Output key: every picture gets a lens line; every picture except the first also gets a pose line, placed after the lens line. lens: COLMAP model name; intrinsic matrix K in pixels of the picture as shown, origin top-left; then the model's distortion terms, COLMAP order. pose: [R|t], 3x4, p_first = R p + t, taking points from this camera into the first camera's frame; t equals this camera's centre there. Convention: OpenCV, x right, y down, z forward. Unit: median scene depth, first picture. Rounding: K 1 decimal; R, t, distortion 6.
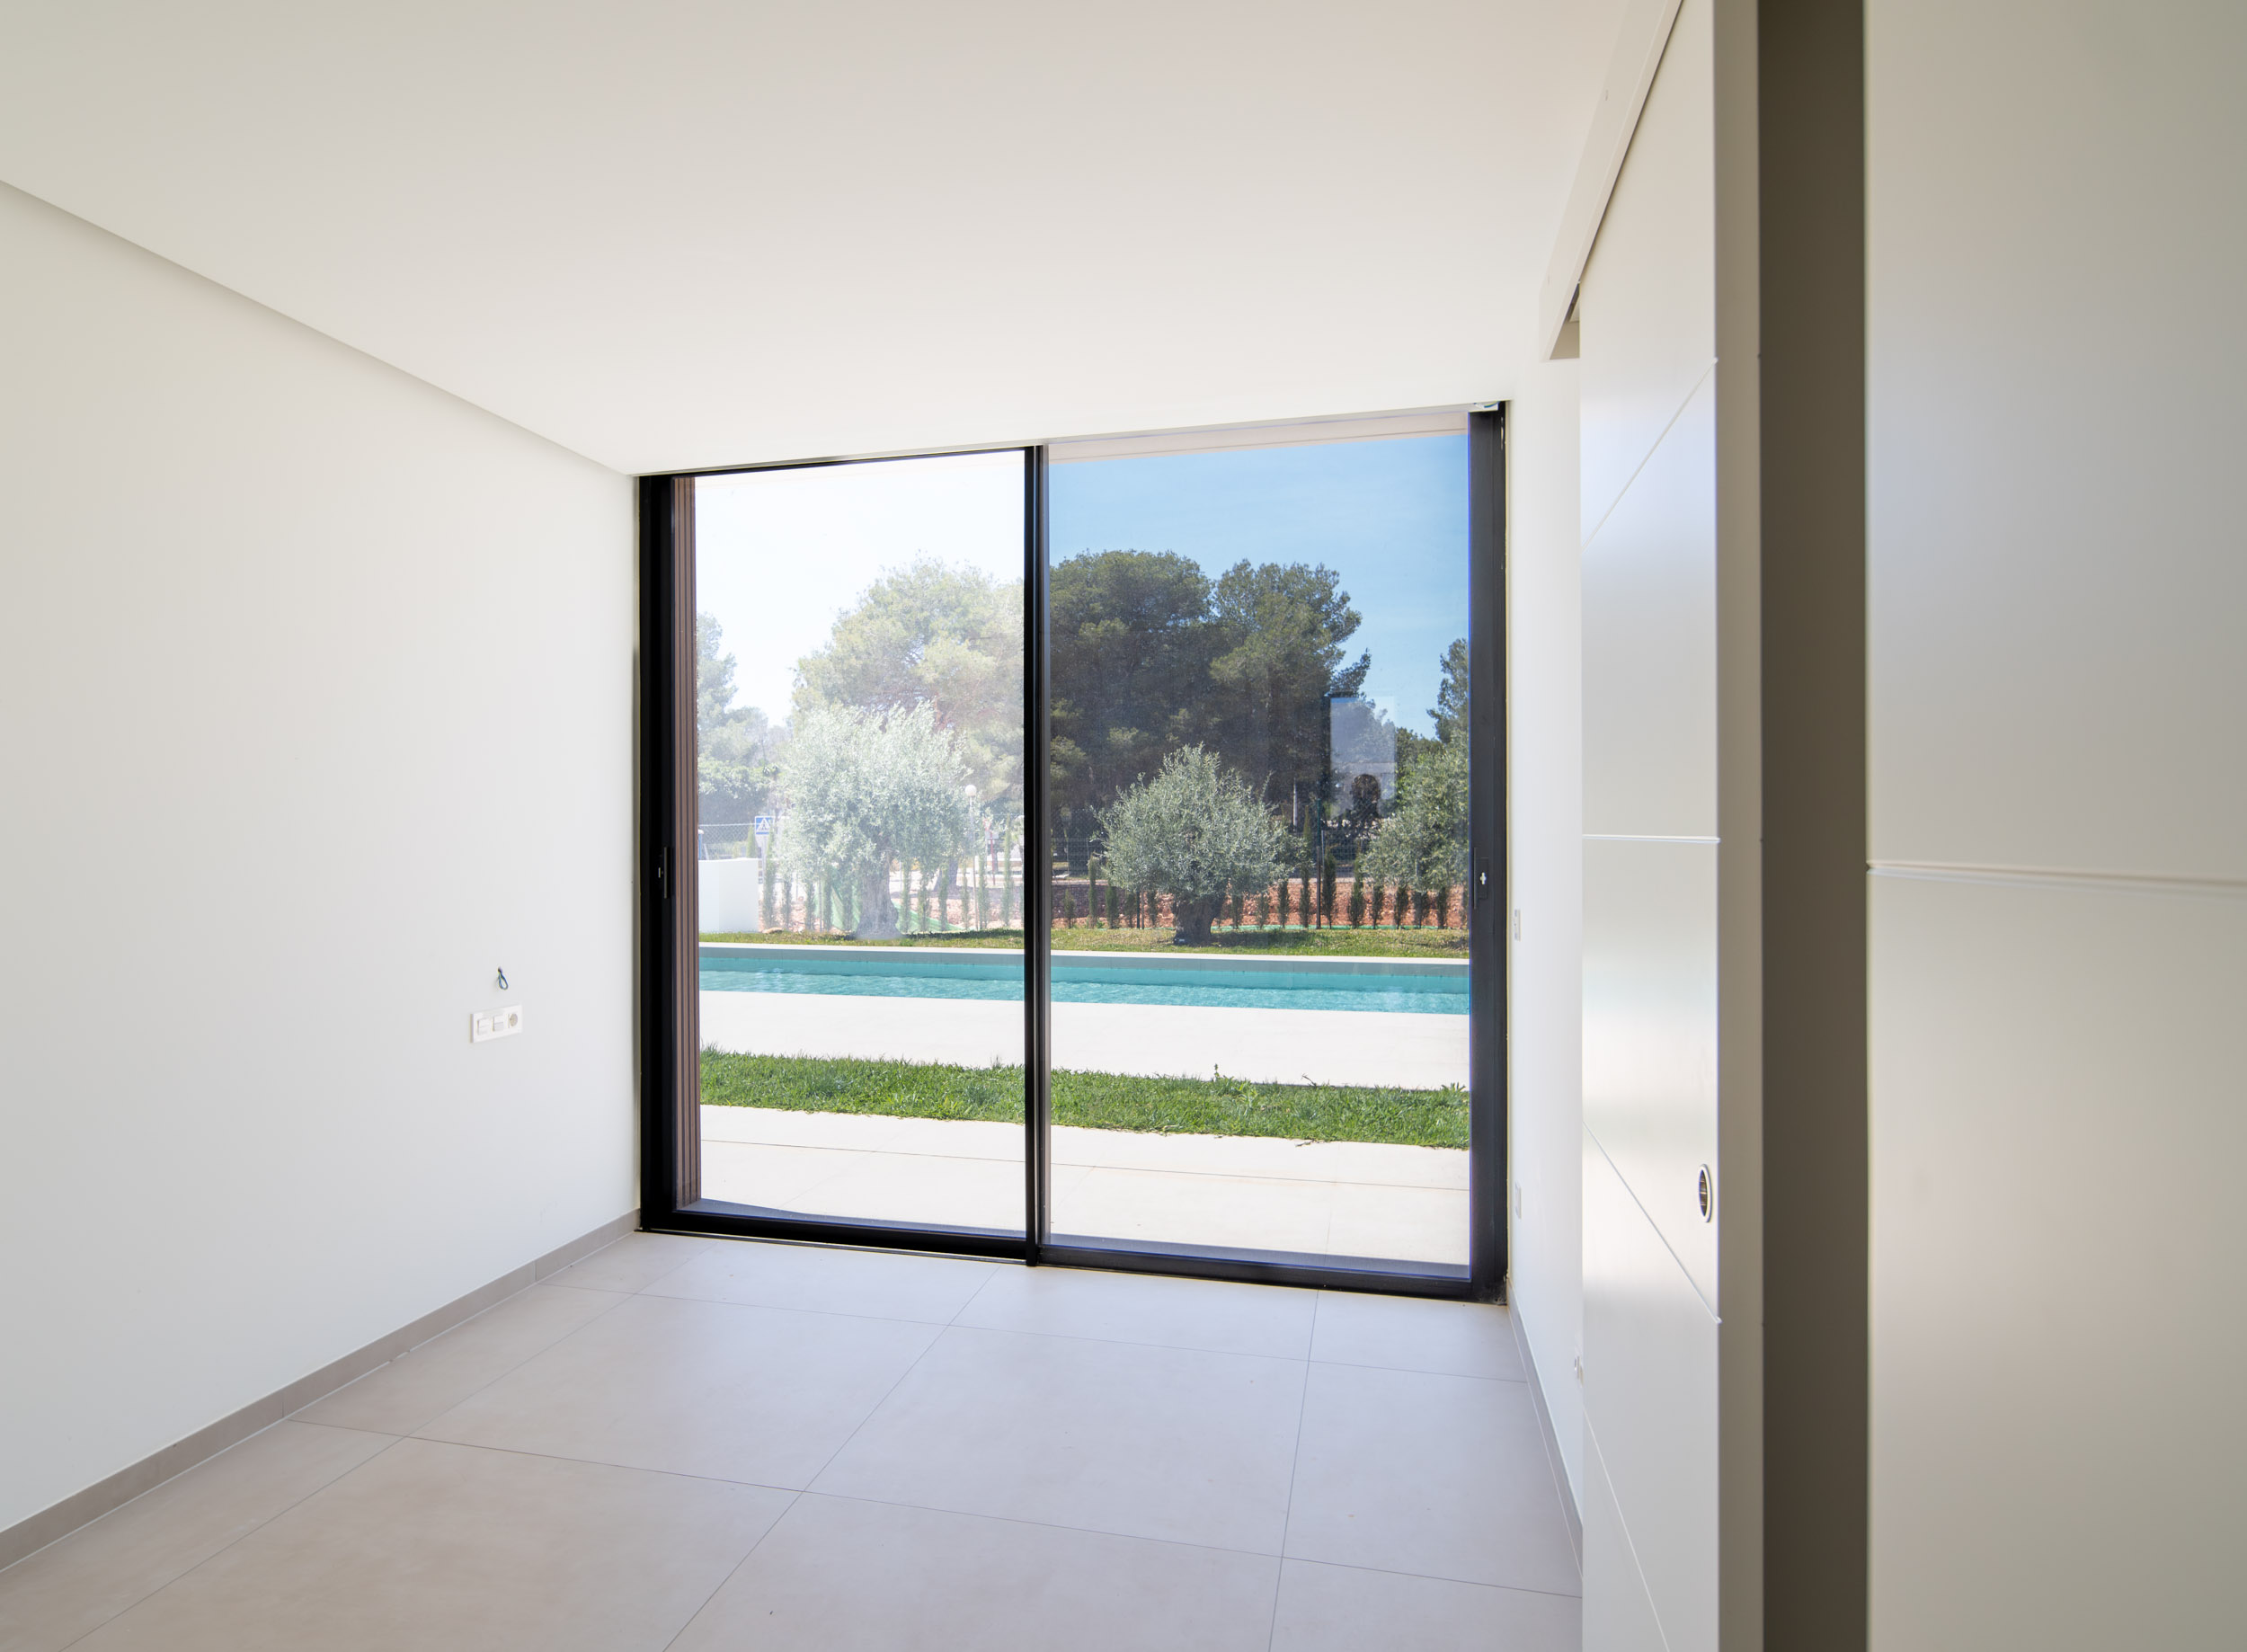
lens RADIAL K [[1397.6, 0, 1123.5], [0, 1397.6, 826.0], [0, 0, 1]] dist [-0.000641, -0.000096]
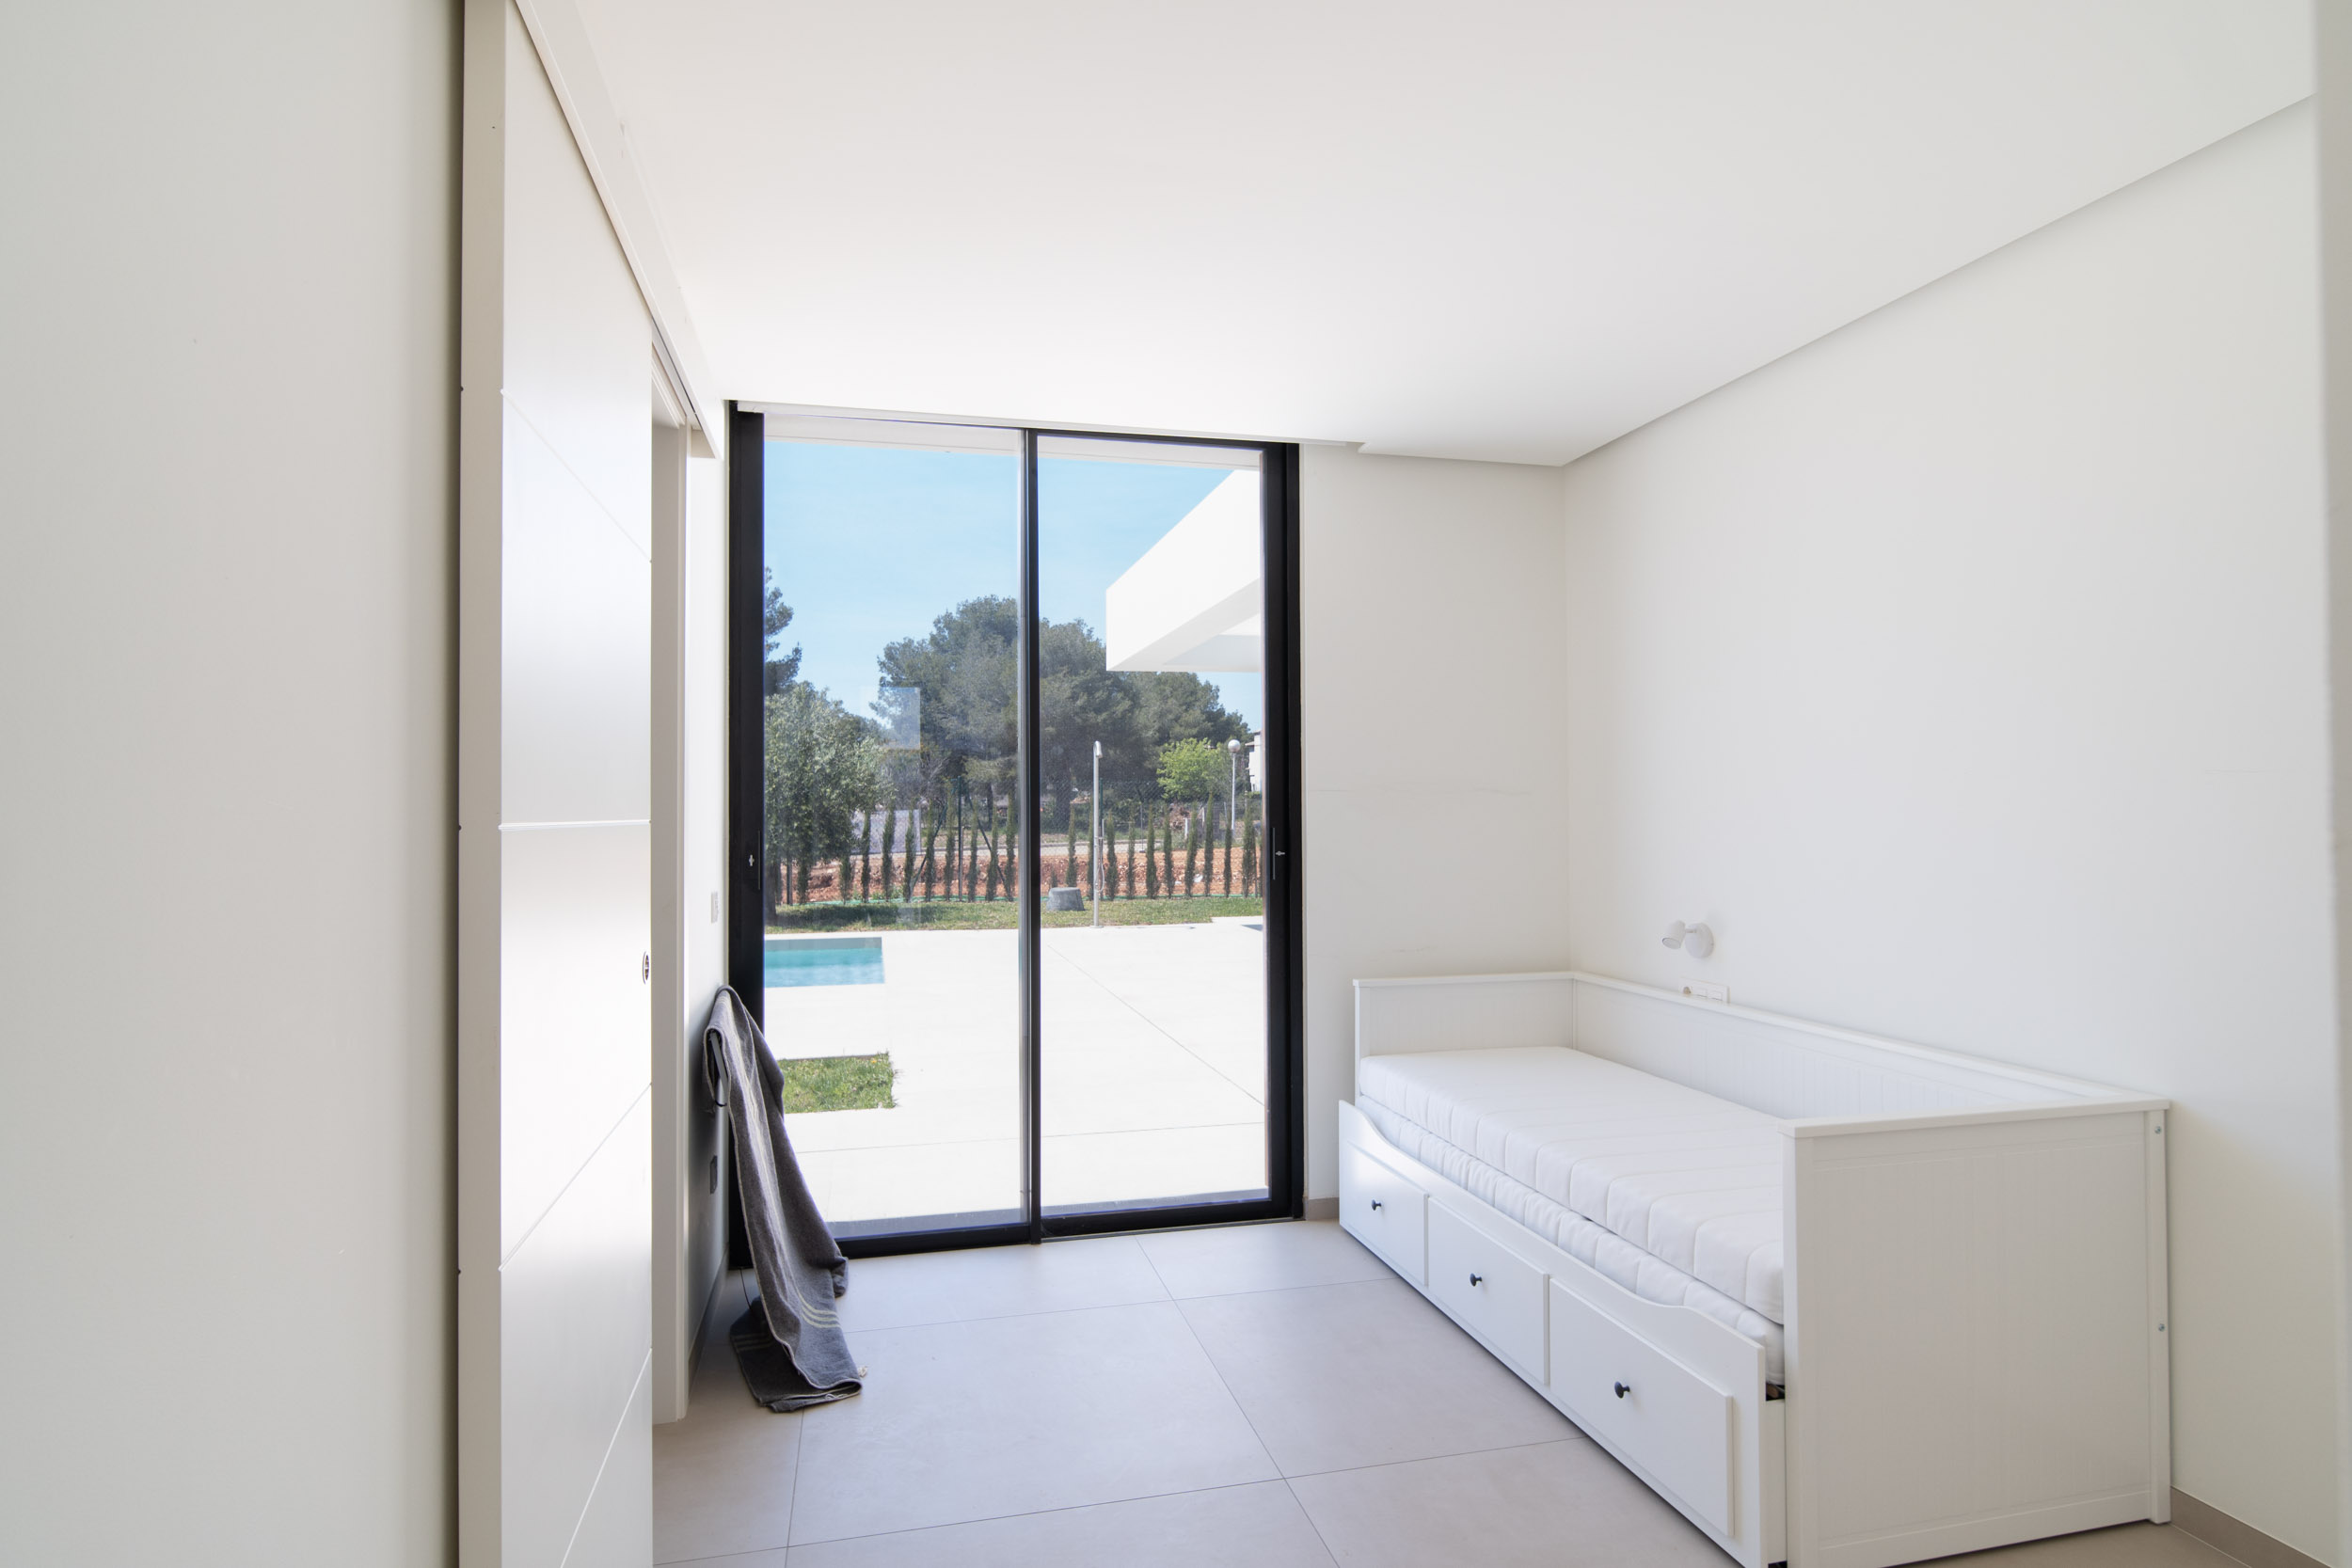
lens RADIAL K [[1268.9, 0, 1176.0], [0, 1268.9, 784.0], [0, 0, 1]] dist [0.001998, -0.000058]
pose [[0.857619, 0.013491, 0.514109, -0.154731], [-0.002841, 0.999765, -0.021495, 0.001435], [-0.514278, 0.016974, 0.857455, 0.055653]]
